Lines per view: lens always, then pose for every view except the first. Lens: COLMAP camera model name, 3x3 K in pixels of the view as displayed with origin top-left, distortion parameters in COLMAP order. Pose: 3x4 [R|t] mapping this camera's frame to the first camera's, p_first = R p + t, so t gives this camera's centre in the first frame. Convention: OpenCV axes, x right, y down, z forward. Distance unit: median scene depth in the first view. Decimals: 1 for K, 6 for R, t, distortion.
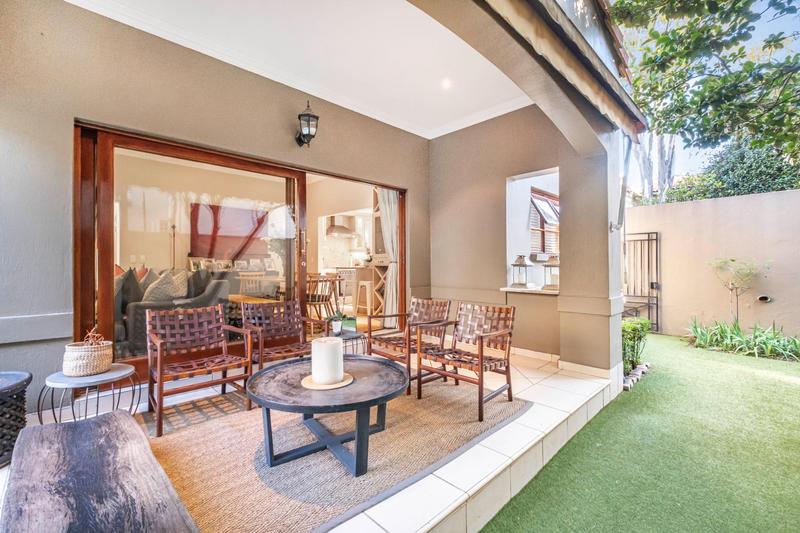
lens RADIAL K [[360.9, 0, 395.0], [0, 360.9, 263.4], [0, 0, 1]] dist [0.007360, -0.004190]
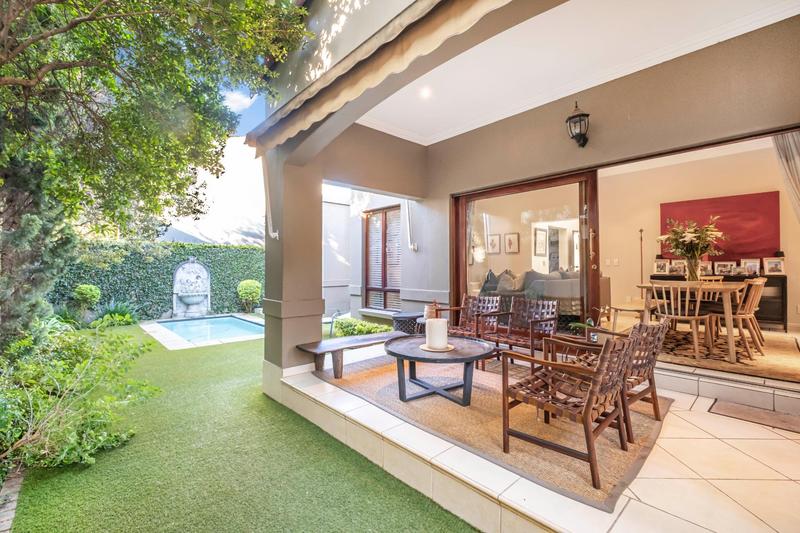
lens RADIAL K [[360.9, 0, 399.1], [0, 360.9, 264.5], [0, 0, 1]] dist [0.007360, -0.004190]
pose [[-0.090304, -0.002714, -0.995911, 0.751629], [0.003273, 0.999990, -0.003022, -0.003177], [0.995909, -0.003533, -0.090294, 0.578929]]
